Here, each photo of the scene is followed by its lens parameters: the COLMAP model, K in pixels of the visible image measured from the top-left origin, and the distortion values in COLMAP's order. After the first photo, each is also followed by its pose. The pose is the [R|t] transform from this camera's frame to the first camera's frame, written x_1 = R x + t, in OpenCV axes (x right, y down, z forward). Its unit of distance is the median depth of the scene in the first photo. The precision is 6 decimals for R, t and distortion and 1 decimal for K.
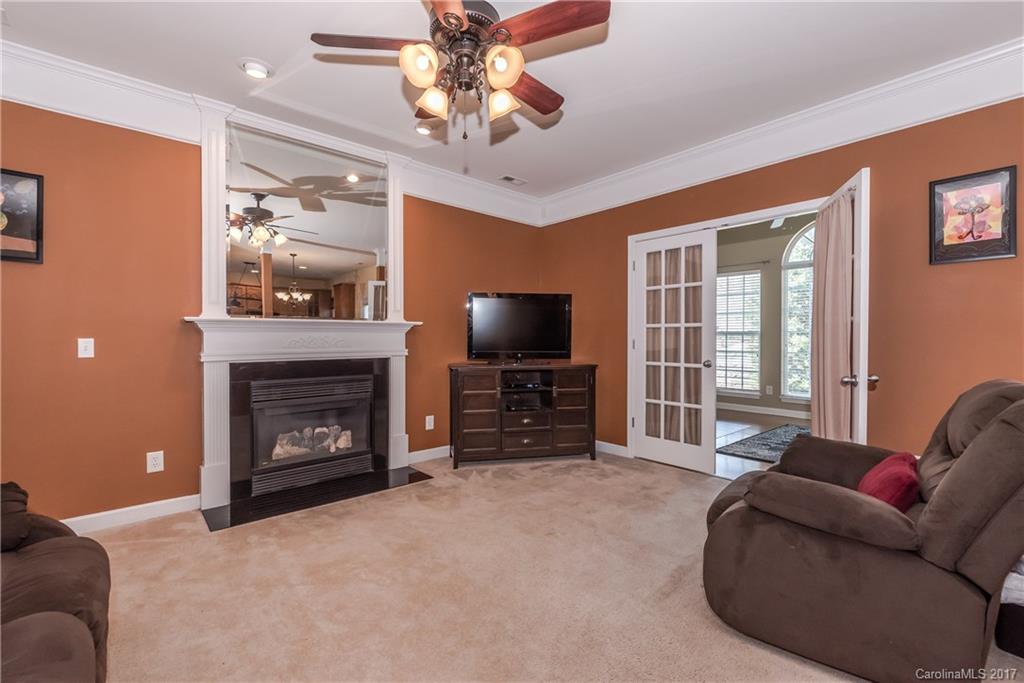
lens RADIAL K [[442.1, 0, 501.7], [0, 442.1, 339.4], [0, 0, 1]] dist [-0.000869, -0.001024]
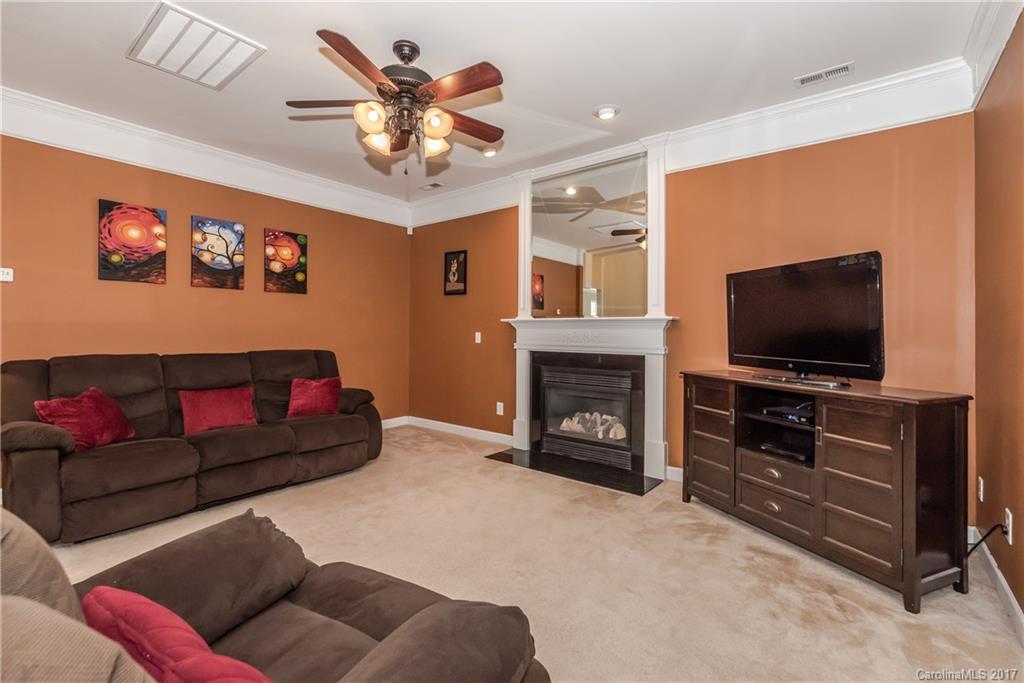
lens RADIAL K [[442.1, 0, 521.3], [0, 442.1, 325.2], [0, 0, 1]] dist [-0.000869, -0.001024]
pose [[0.197824, -0.009064, -0.980196, 0.636914], [-0.010565, 0.999879, -0.011378, -0.009974], [0.980181, 0.012607, 0.197705, 0.577737]]
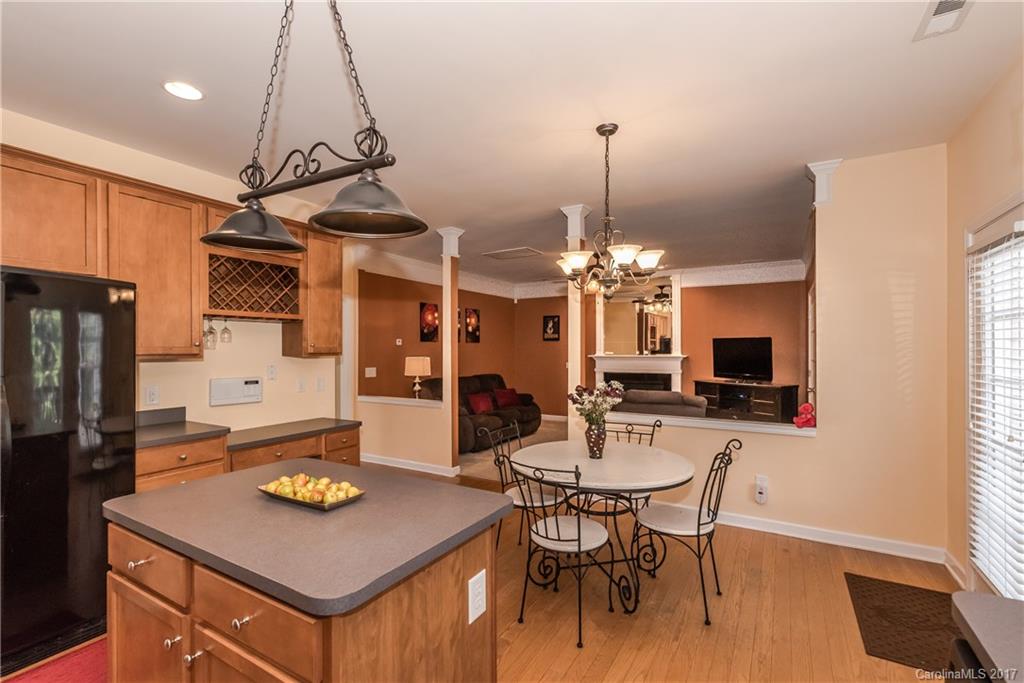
lens RADIAL K [[442.1, 0, 507.6], [0, 442.1, 345.5], [0, 0, 1]] dist [-0.000869, -0.001024]
pose [[0.298282, -0.011261, -0.954411, 1.451949], [0.001752, 0.999935, -0.011251, -0.065675], [0.954476, 0.001684, 0.298282, -0.286849]]
